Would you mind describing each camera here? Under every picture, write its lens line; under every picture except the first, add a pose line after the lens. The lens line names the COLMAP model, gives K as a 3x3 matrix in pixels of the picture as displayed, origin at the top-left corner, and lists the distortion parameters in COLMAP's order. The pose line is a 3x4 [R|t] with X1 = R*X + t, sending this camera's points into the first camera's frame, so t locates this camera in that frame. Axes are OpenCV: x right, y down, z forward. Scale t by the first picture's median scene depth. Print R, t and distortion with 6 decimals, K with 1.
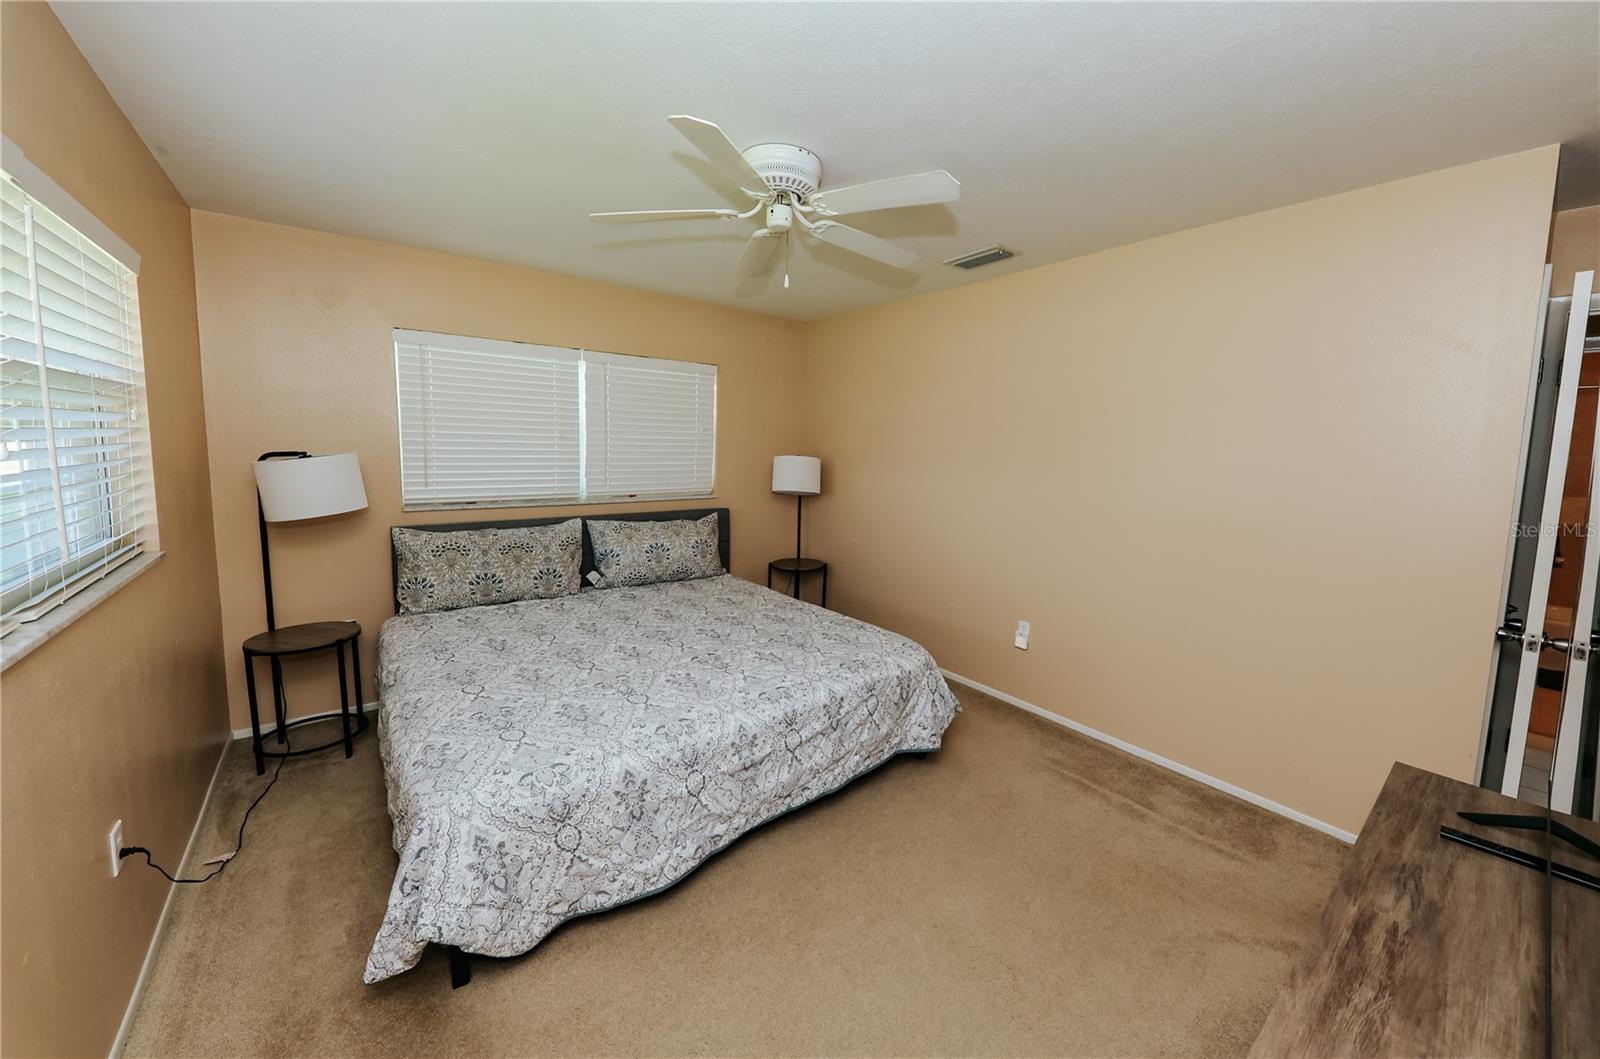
lens RADIAL K [[591.2, 0, 829.0], [0, 591.2, 498.9], [0, 0, 1]] dist [0.014972, -0.007648]
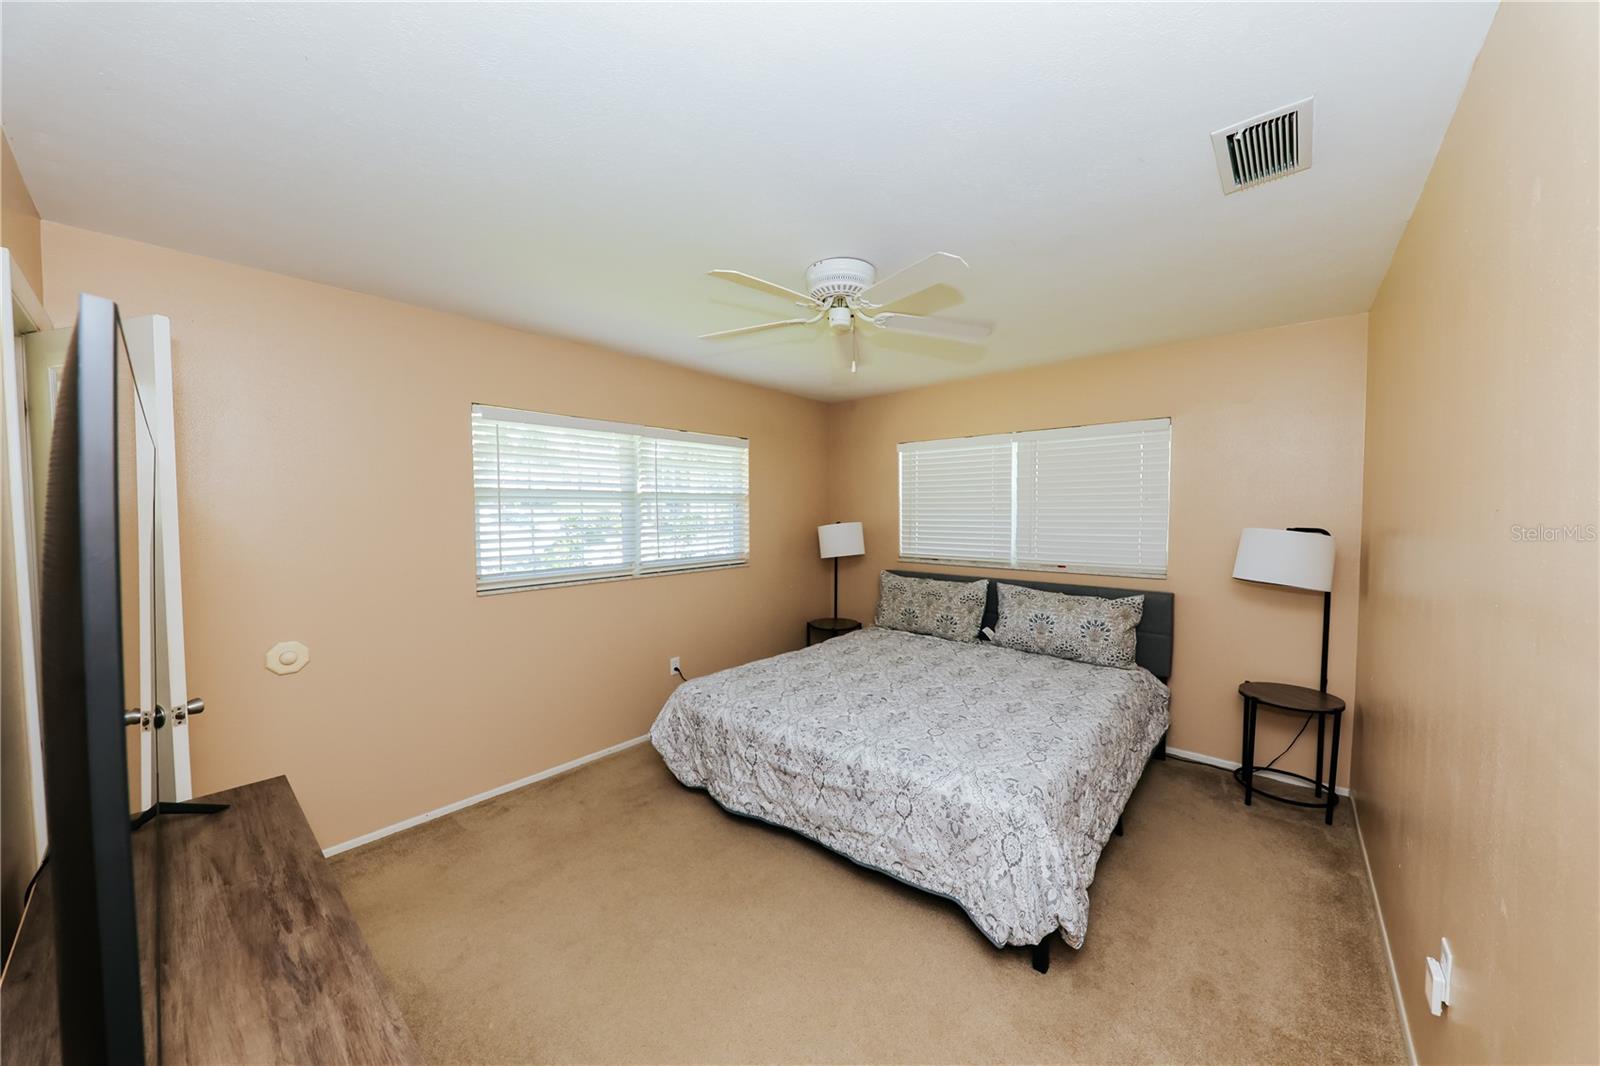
lens RADIAL K [[548.7, 0, 806.5], [0, 548.7, 528.4], [0, 0, 1]] dist [0.009005, -0.006587]
pose [[0.171897, 0.006918, -0.985091, 0.792371], [-0.084129, 0.996425, -0.007682, -0.040361], [0.981516, 0.084195, 0.171864, 0.637606]]
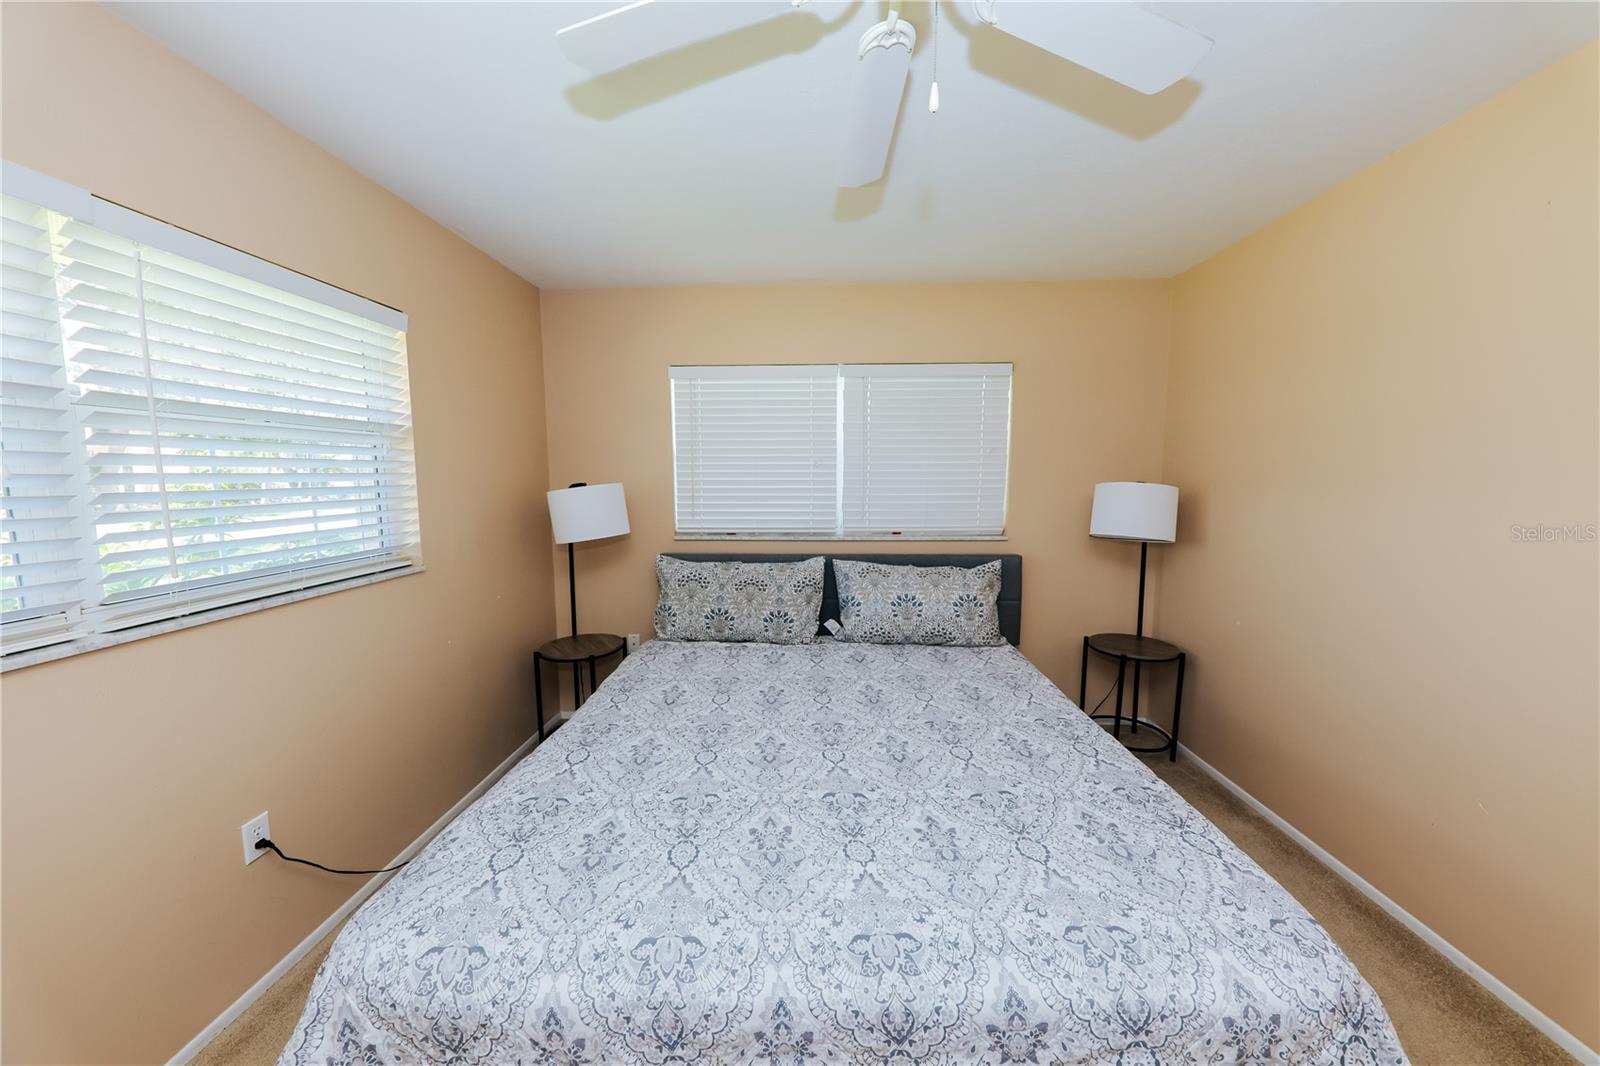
lens RADIAL K [[548.7, 0, 806.5], [0, 548.7, 528.4], [0, 0, 1]] dist [0.009005, -0.006587]
pose [[0.753714, 0.037296, -0.656143, 0.126951], [-0.041076, 0.999110, 0.009607, -0.021967], [0.655917, 0.019711, 0.754576, 0.512700]]
